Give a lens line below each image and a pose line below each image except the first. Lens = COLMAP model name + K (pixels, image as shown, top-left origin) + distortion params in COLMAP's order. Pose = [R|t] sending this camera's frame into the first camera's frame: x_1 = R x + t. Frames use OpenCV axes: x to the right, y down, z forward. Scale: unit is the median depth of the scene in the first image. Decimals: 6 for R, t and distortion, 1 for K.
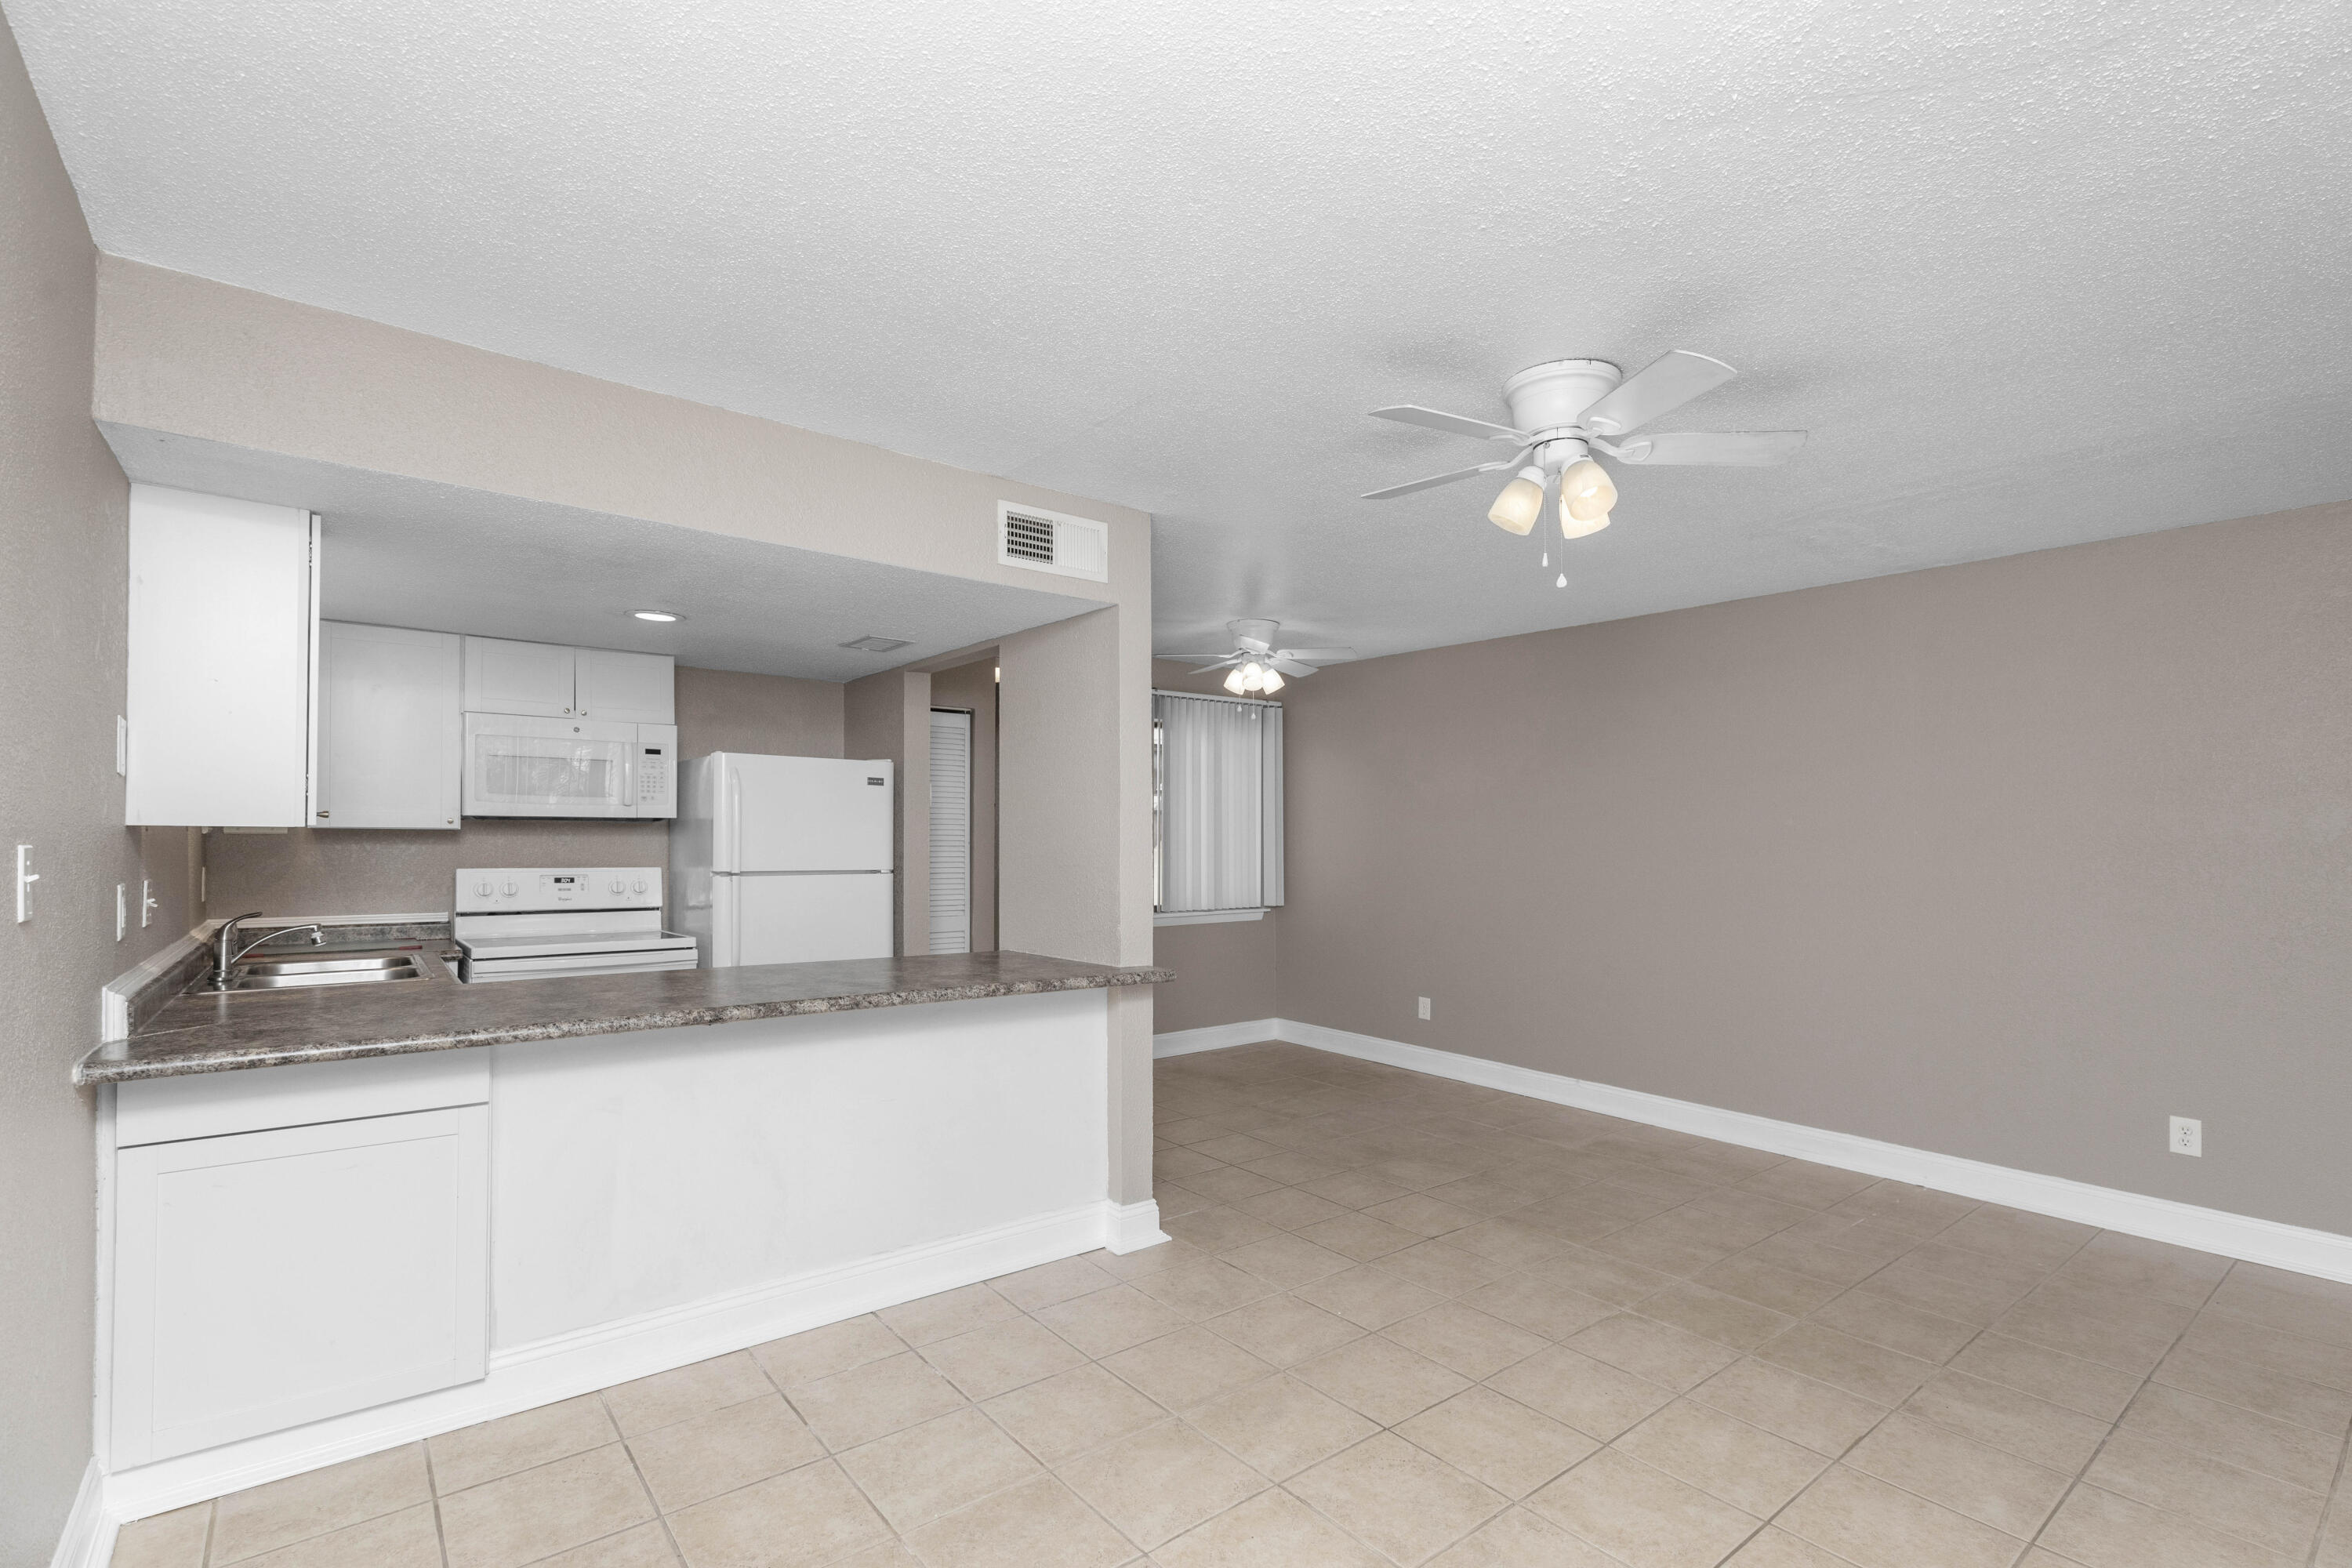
lens RADIAL K [[1064.8, 0, 1189.7], [0, 1064.8, 832.8], [0, 0, 1]] dist [0.000467, -0.000075]
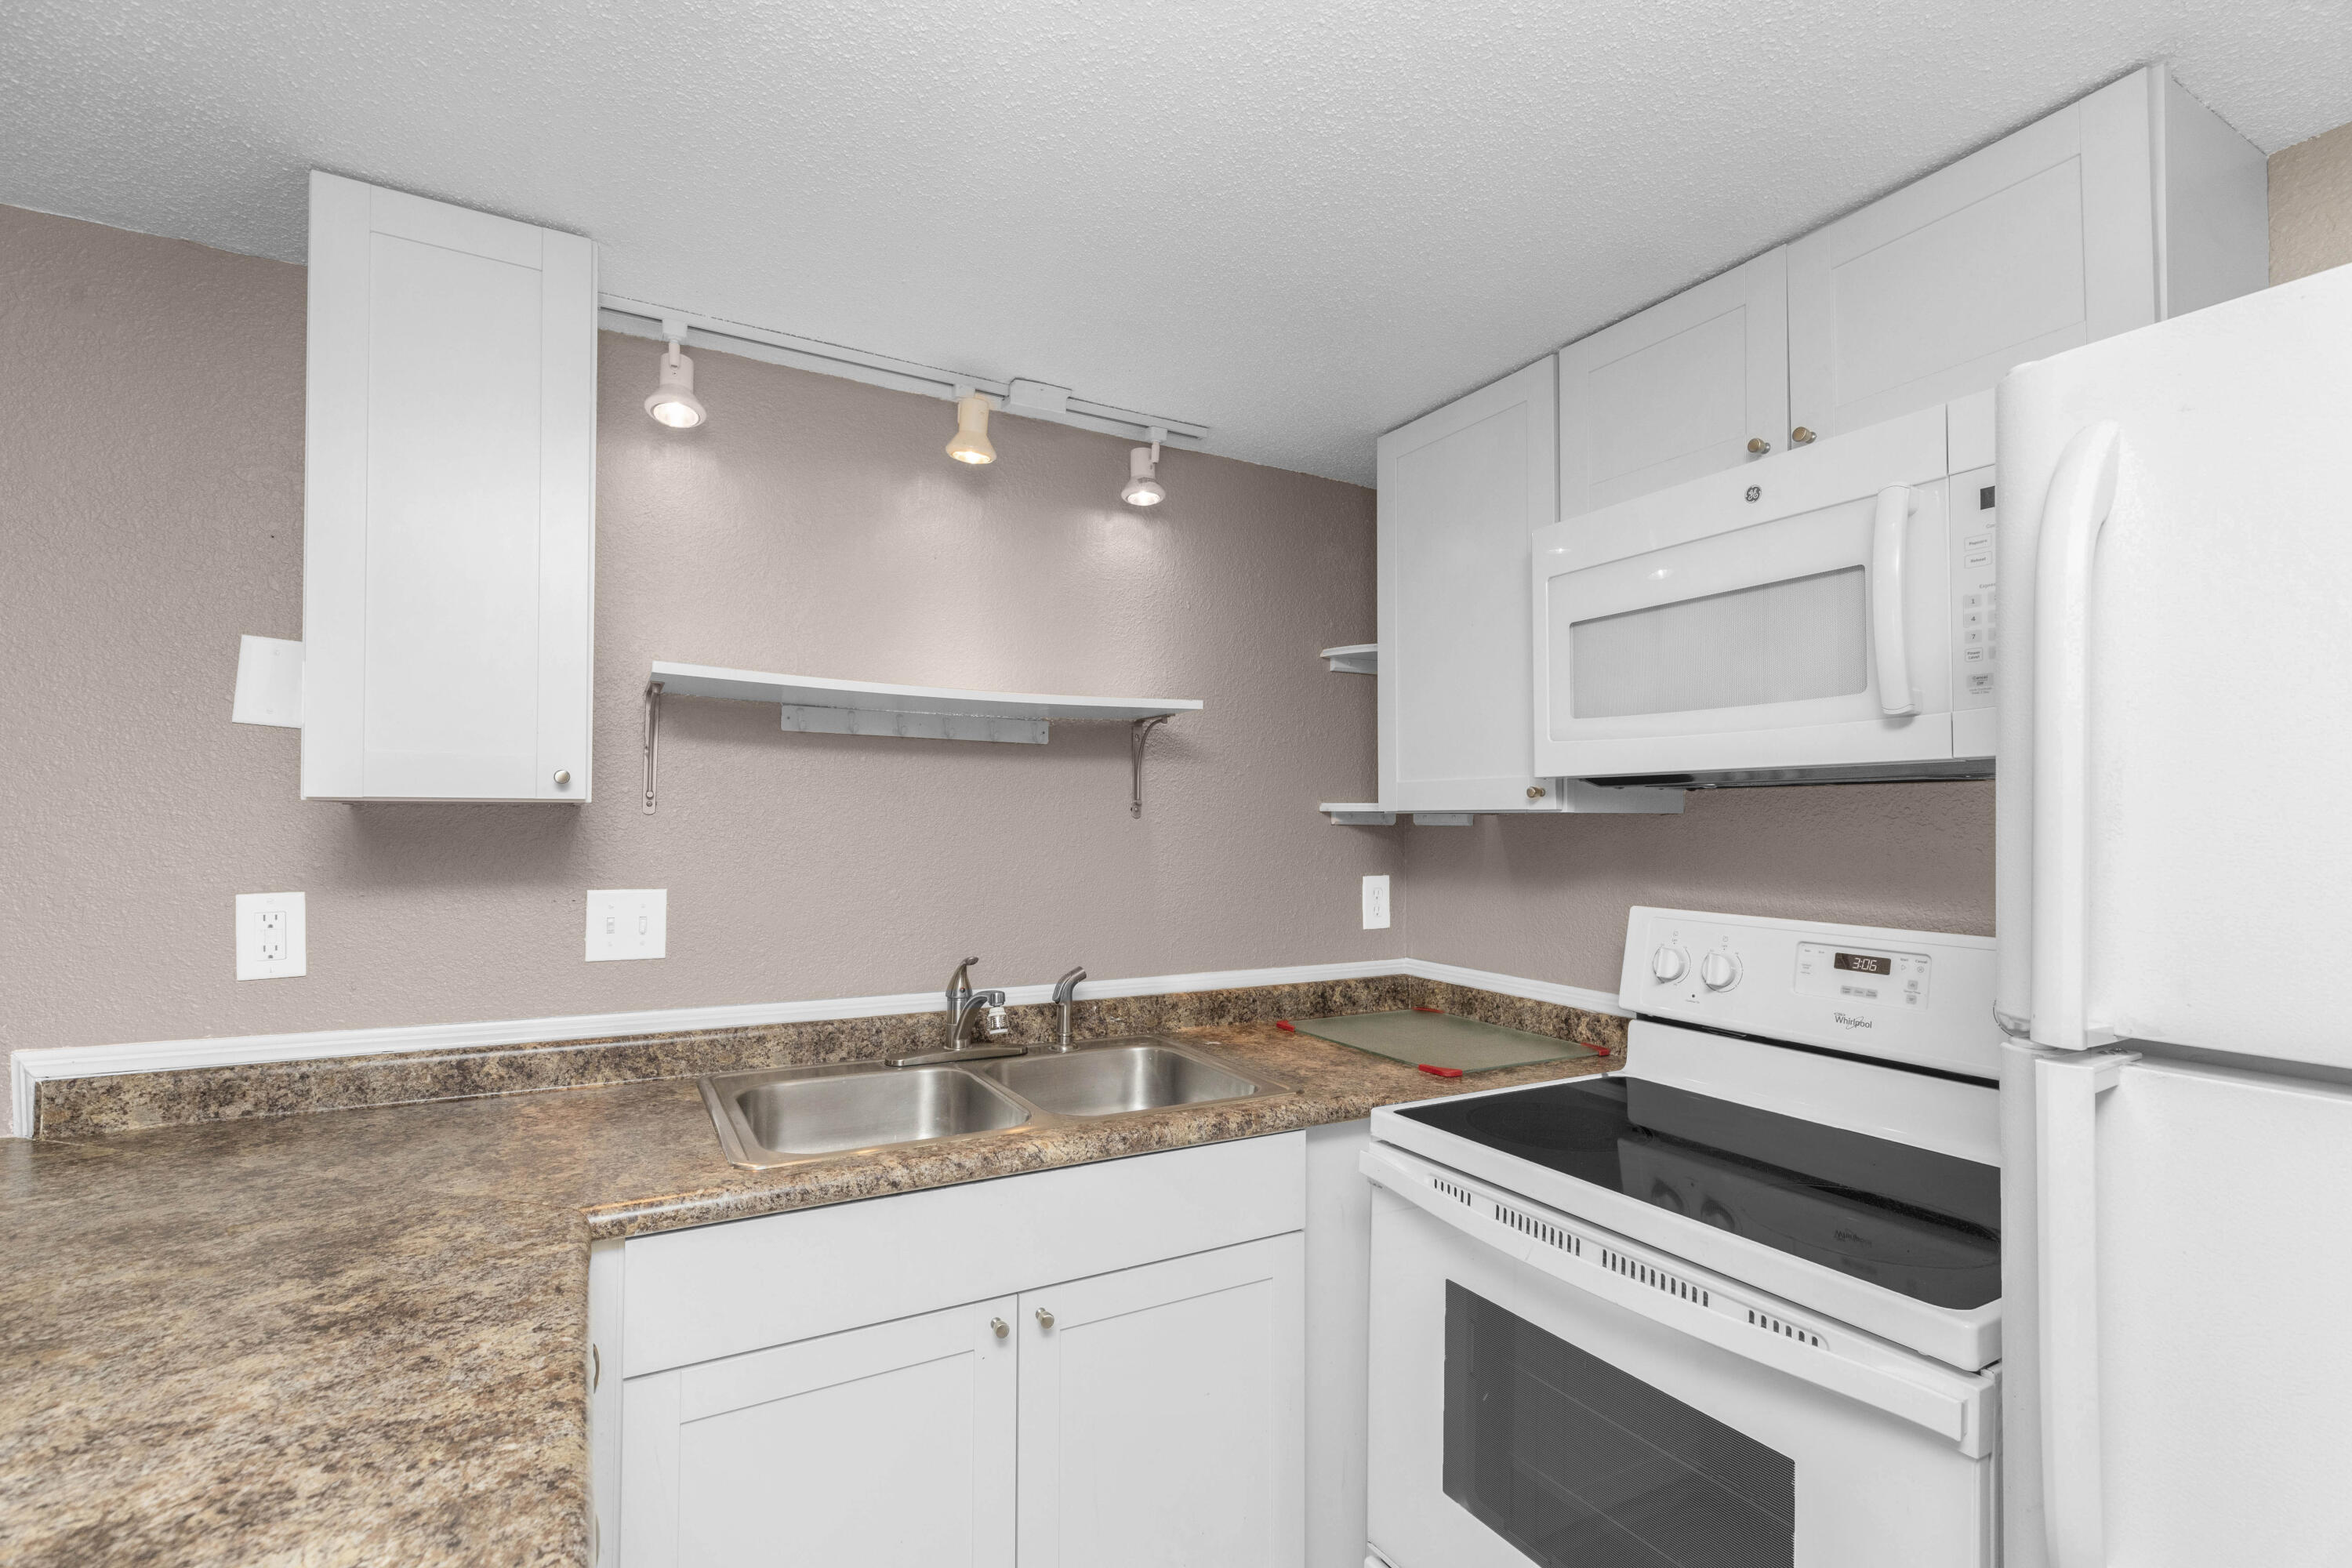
lens RADIAL K [[1064.3, 0, 1183.4], [0, 1064.3, 801.3], [0, 0, 1]] dist [0.002635, 0.000254]
pose [[-0.161595, -0.026640, -0.986498, -0.236329], [-0.002584, 0.999644, -0.026572, 0.003831], [0.986854, -0.001745, -0.161606, 0.882537]]
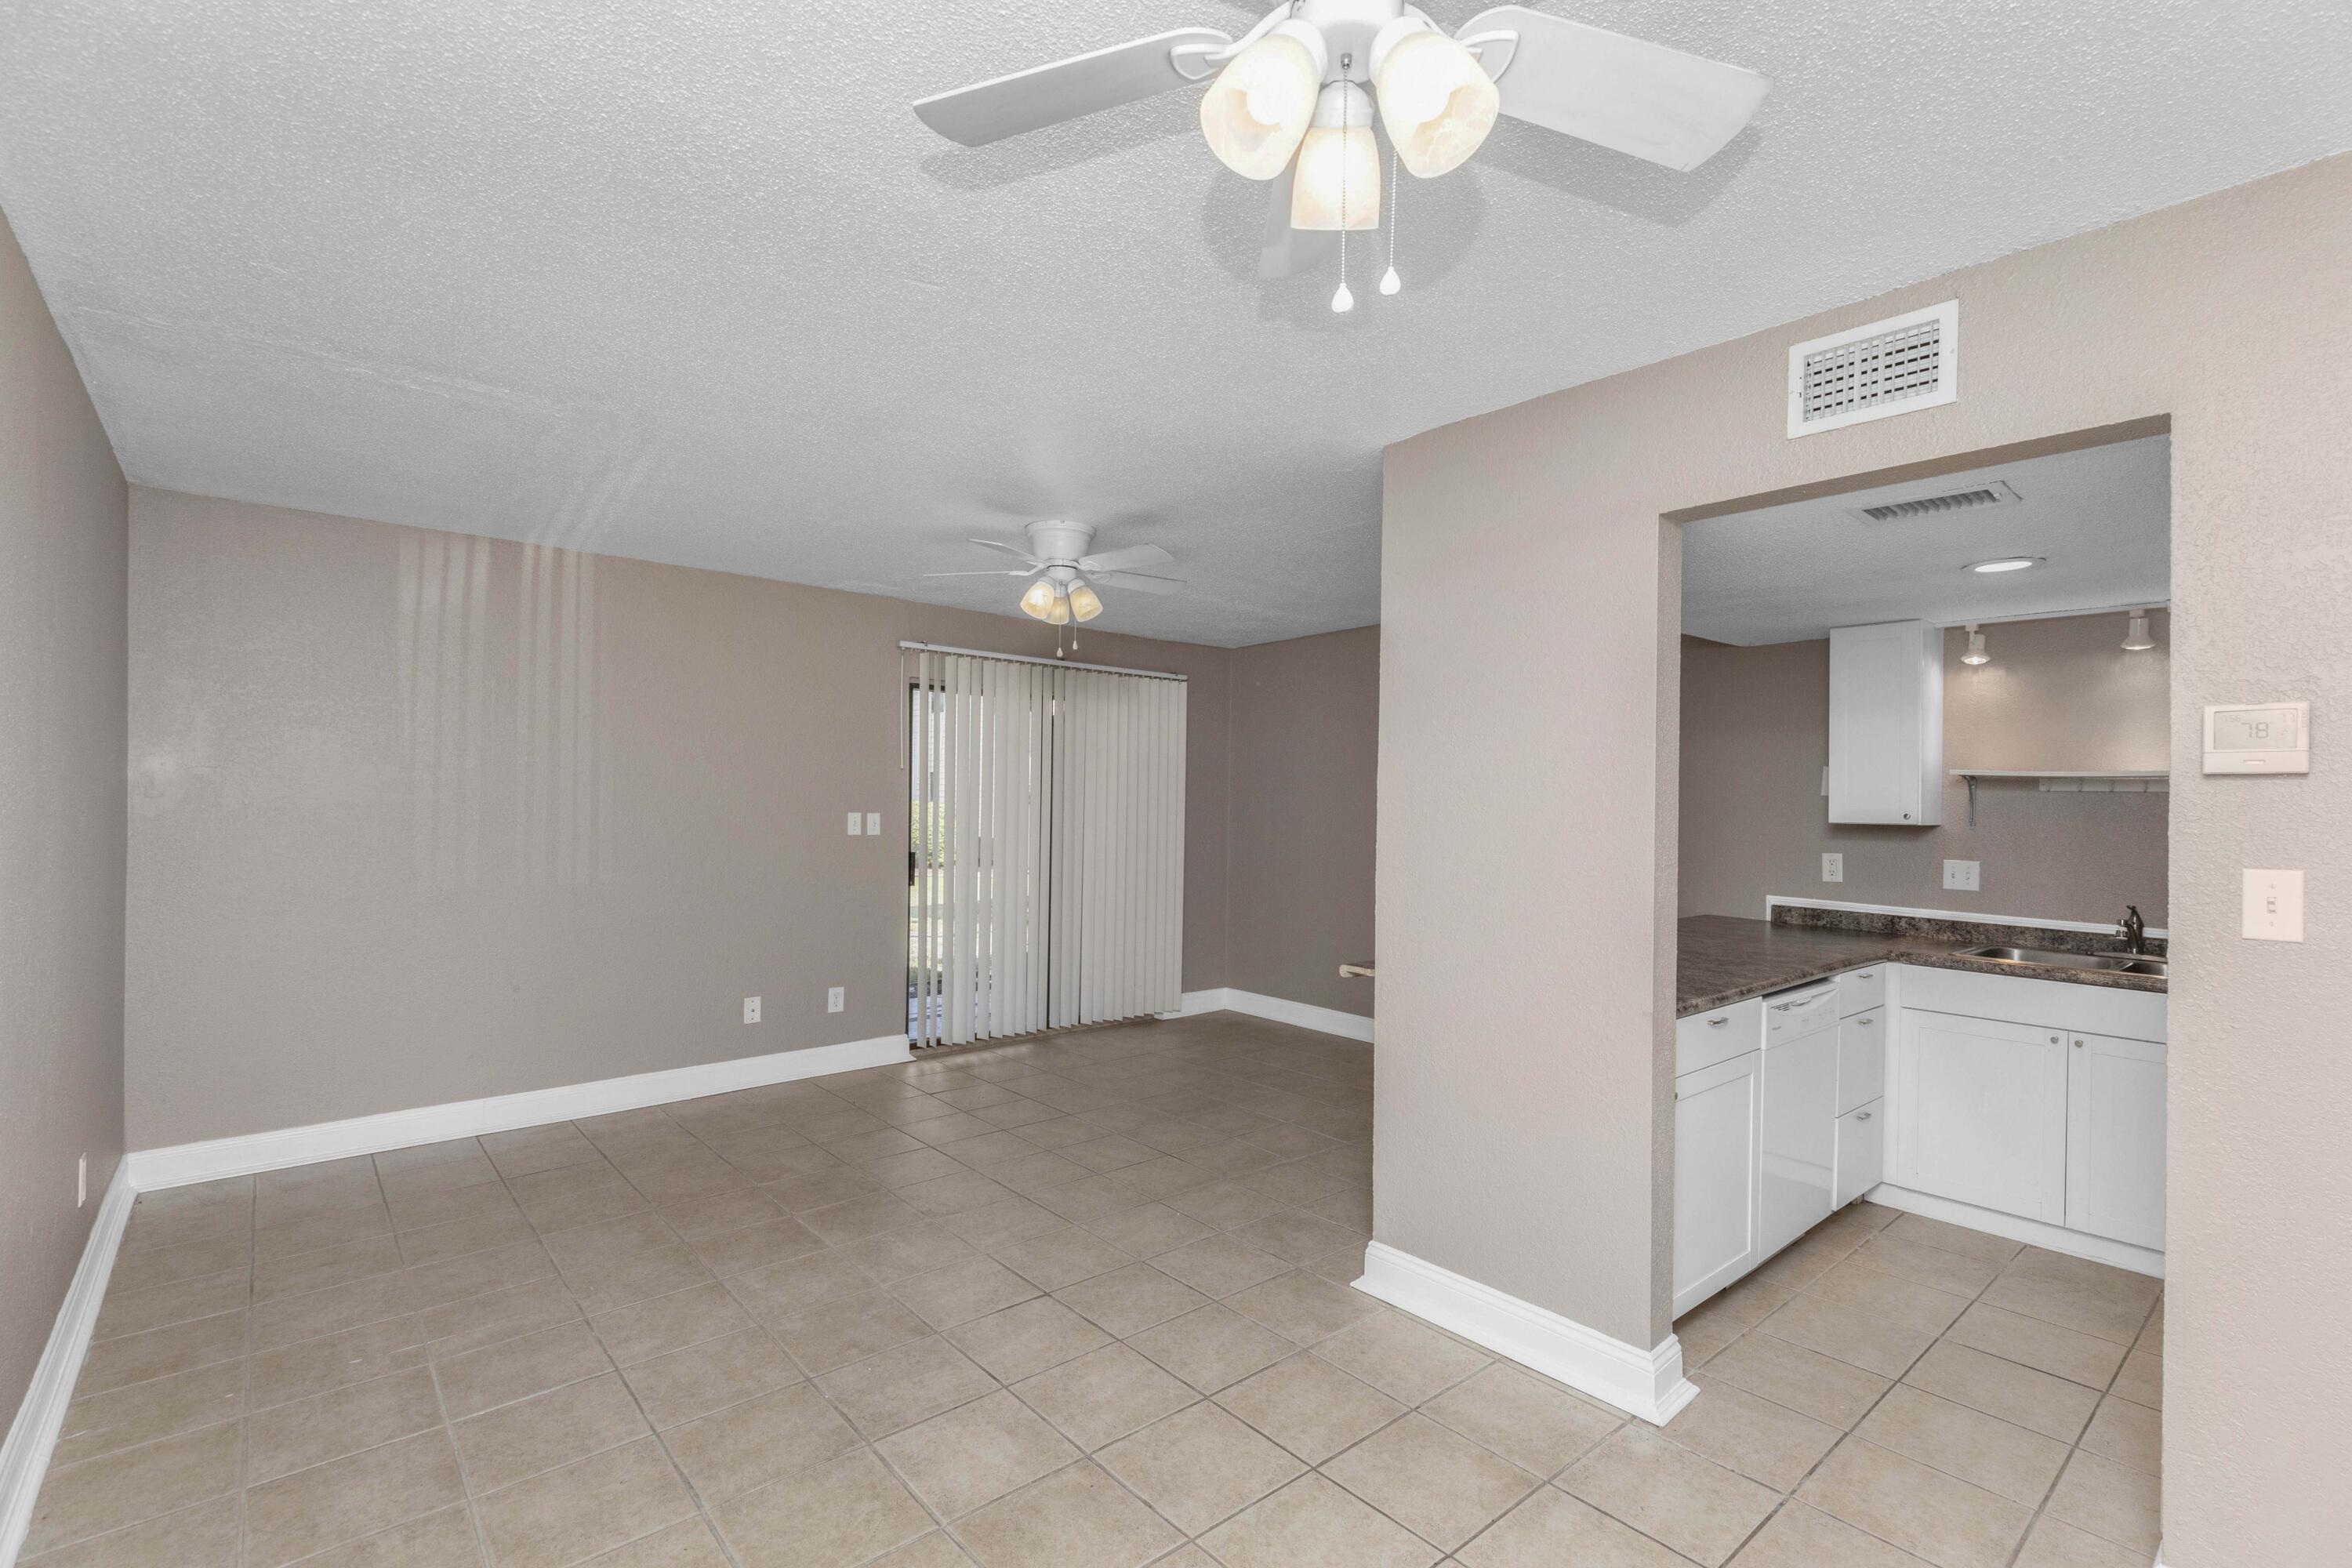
lens RADIAL K [[1064.3, 0, 1183.4], [0, 1064.3, 801.3], [0, 0, 1]] dist [0.002635, 0.000254]
pose [[-0.999324, -0.020425, -0.030564, 0.126169], [-0.020367, 0.999790, -0.002224, -0.009528], [0.030603, -0.001600, -0.999530, 1.541443]]
